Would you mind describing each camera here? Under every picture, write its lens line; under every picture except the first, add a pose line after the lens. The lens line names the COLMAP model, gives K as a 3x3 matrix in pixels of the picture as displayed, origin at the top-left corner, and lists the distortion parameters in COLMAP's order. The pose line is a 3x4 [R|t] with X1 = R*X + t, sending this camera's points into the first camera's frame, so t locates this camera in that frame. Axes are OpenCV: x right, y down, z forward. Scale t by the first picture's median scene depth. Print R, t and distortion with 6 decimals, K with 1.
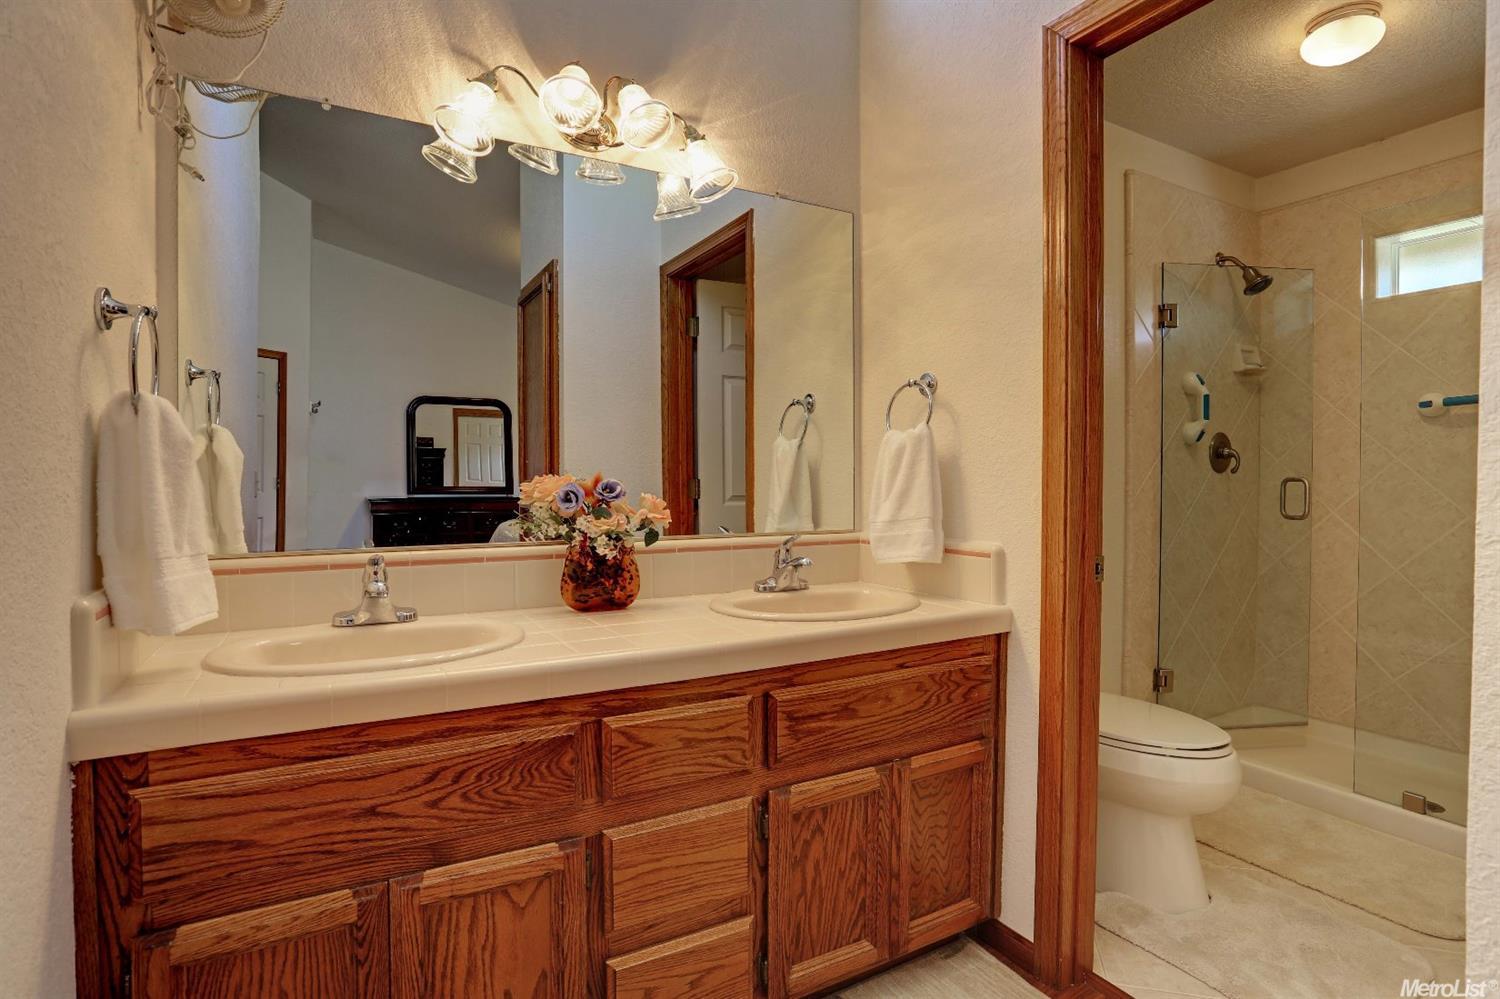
lens RADIAL K [[757.6, 0, 750.0], [0, 757.6, 499.5], [0, 0, 1]] dist [-0.000411, 0.000238]
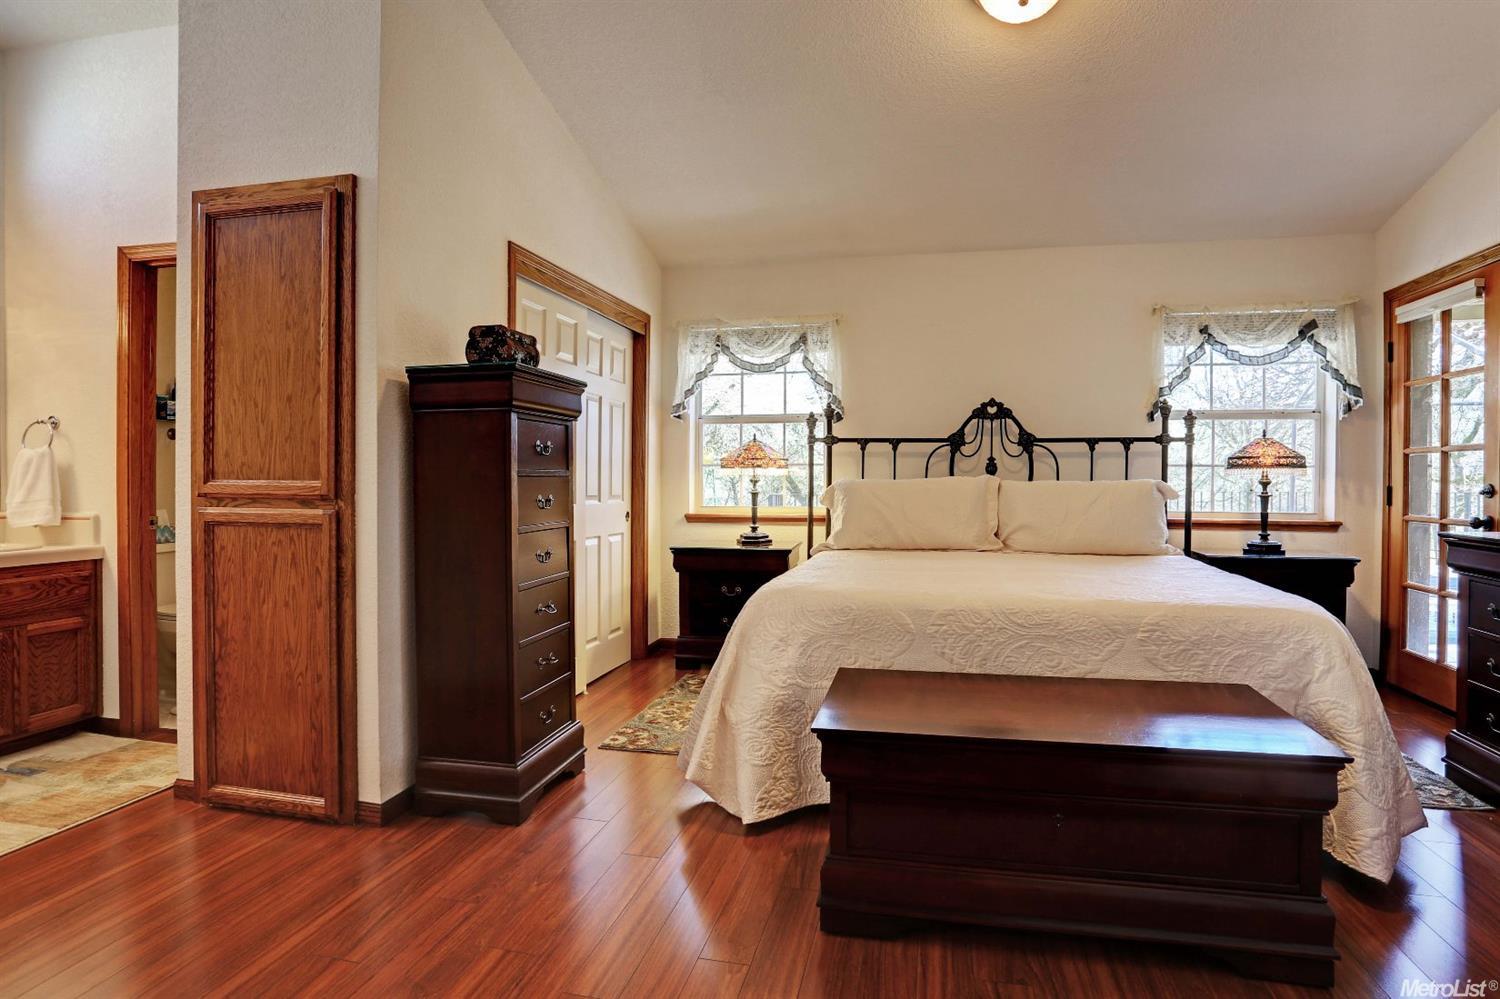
lens RADIAL K [[788.1, 0, 748.8], [0, 788.1, 490.7], [0, 0, 1]] dist [-0.001394, 0.001428]
pose [[0.675169, -0.008607, 0.737613, -0.018625], [0.014871, 0.999888, -0.001945, 0.032822], [-0.737513, 0.012282, 0.675221, -1.525077]]
